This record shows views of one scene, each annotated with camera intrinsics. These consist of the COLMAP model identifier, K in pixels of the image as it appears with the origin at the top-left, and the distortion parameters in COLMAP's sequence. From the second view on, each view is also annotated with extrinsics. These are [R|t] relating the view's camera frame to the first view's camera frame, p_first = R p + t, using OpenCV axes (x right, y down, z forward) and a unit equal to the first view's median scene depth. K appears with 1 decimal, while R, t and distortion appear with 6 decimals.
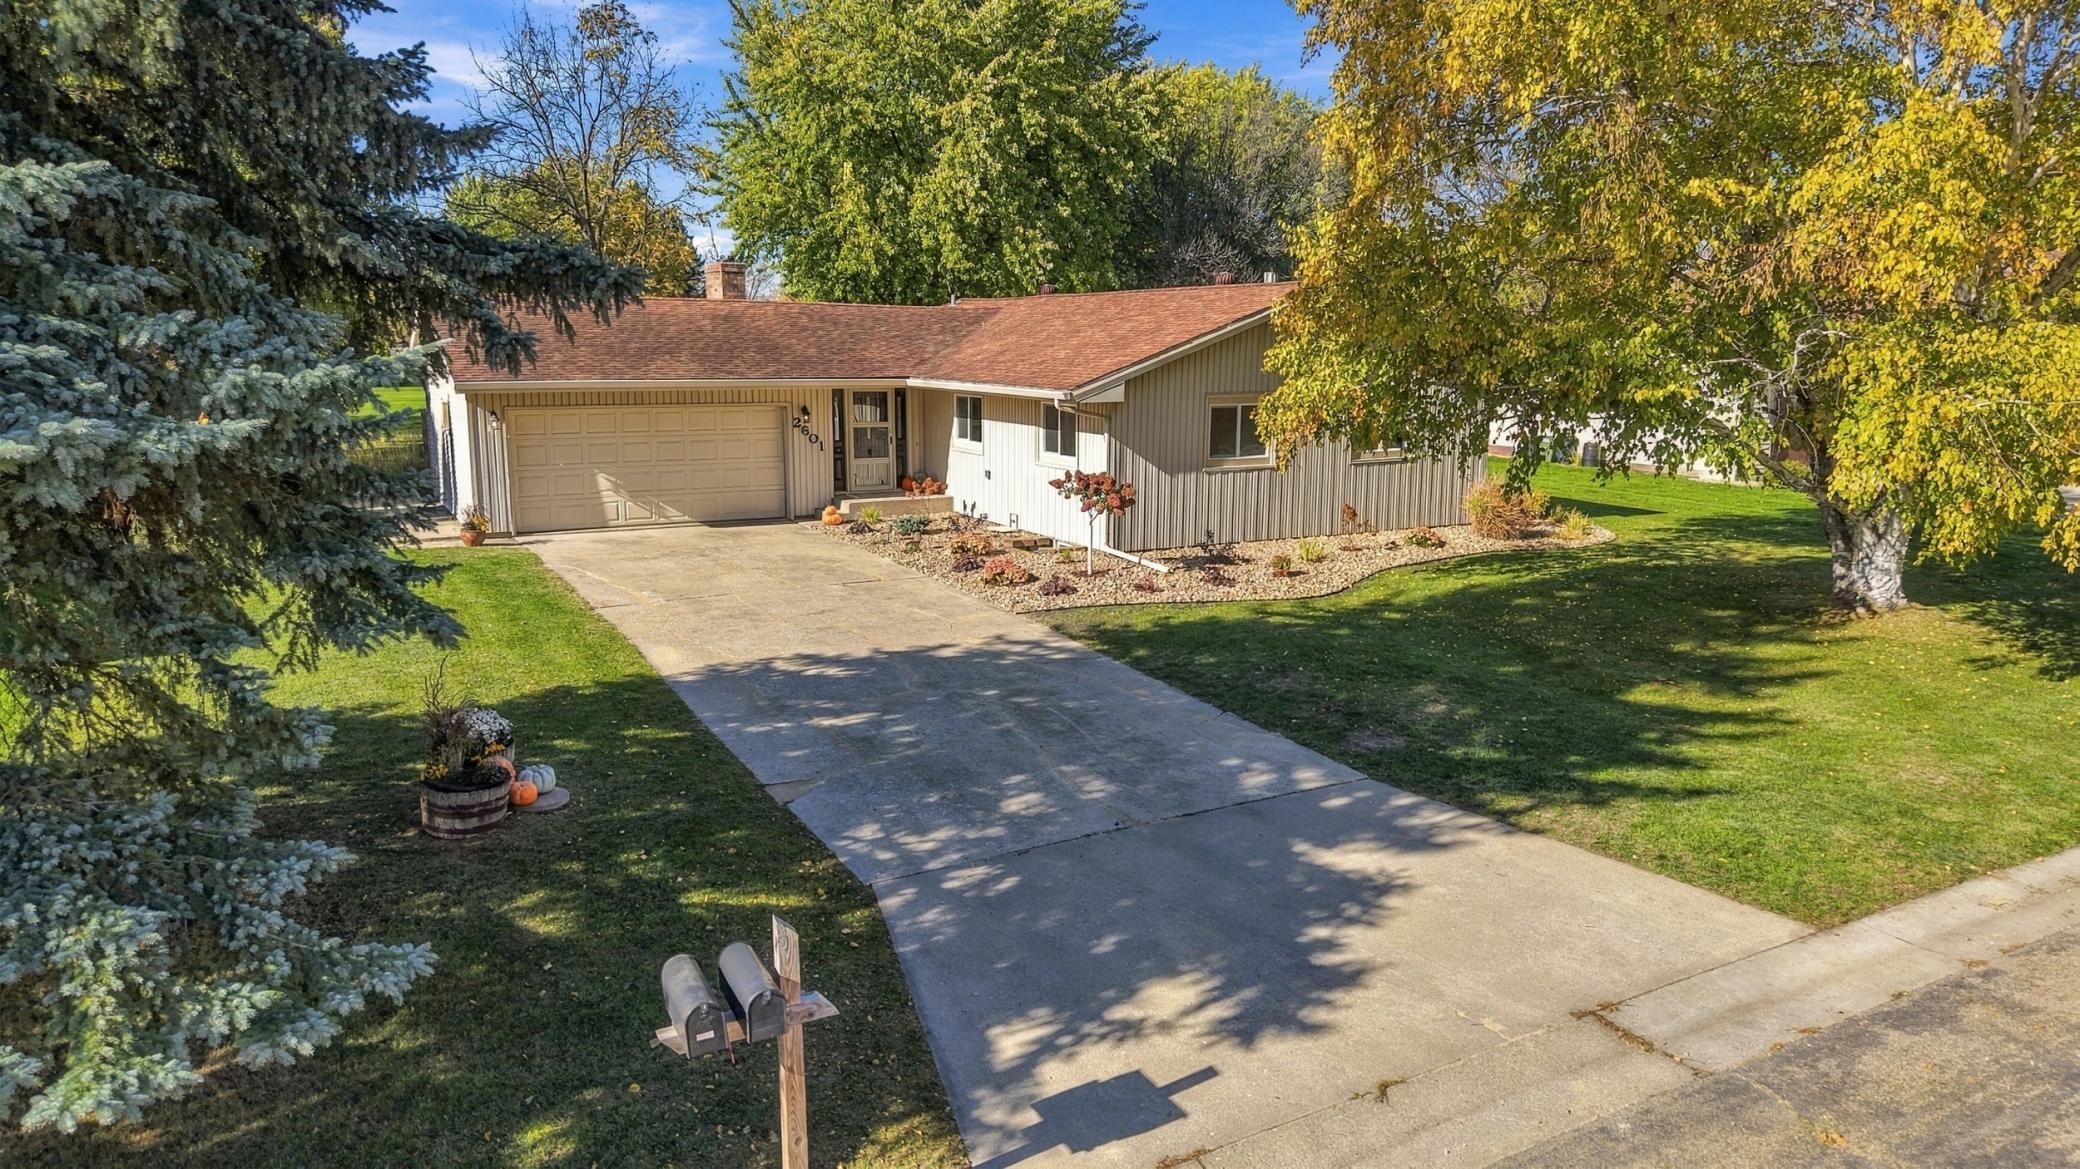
lens RADIAL K [[1314.9, 0, 1040.0], [0, 1314.9, 584.5], [0, 0, 1]] dist [0.066593, -0.099607]
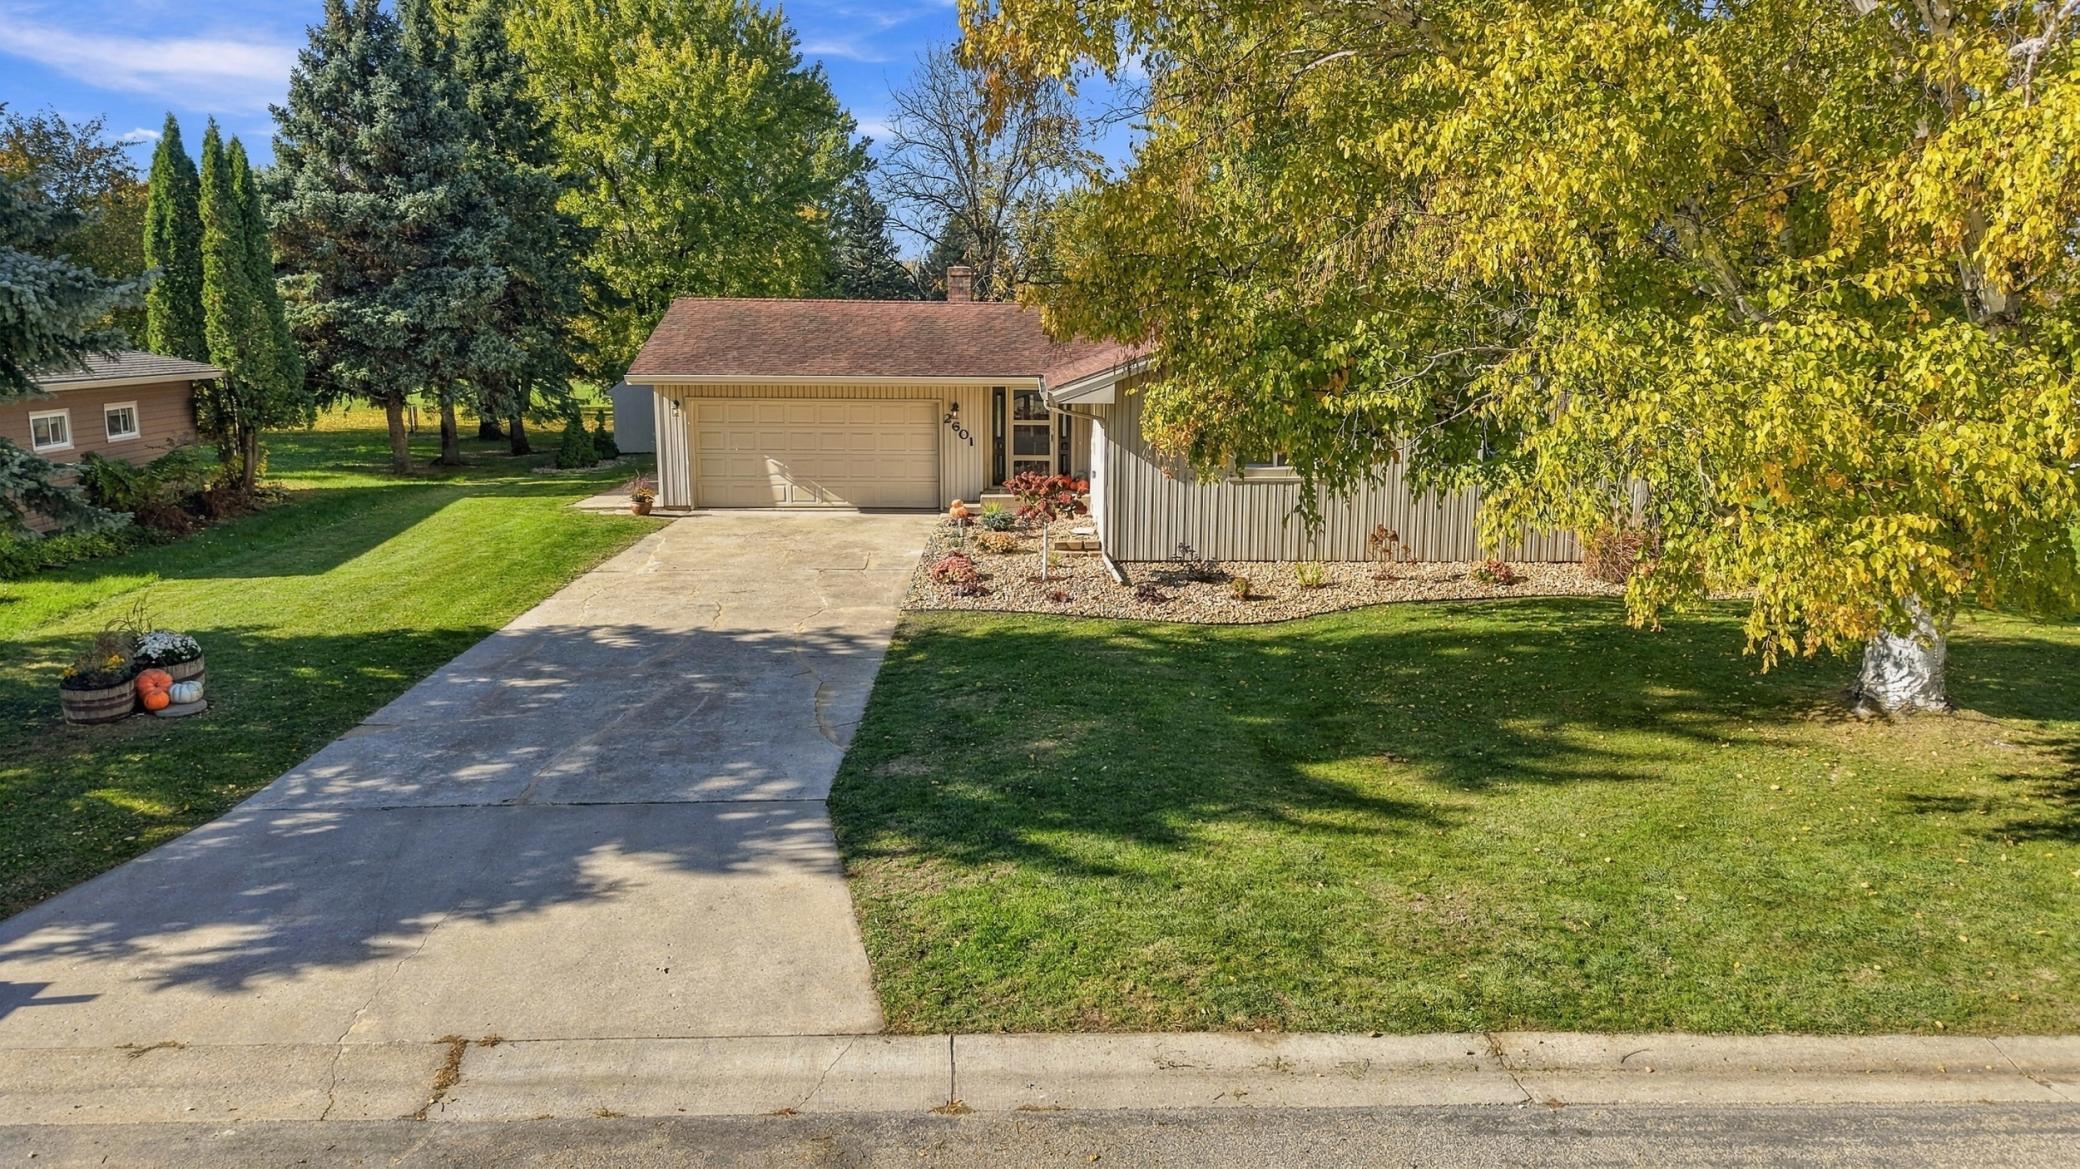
lens RADIAL K [[1314.9, 0, 1040.0], [0, 1314.9, 584.5], [0, 0, 1]] dist [0.066593, -0.099607]
pose [[0.894633, 0.082710, -0.439080, 0.779298], [-0.082354, 0.996405, 0.019896, -0.039496], [0.439146, 0.018360, 0.898228, 0.205413]]
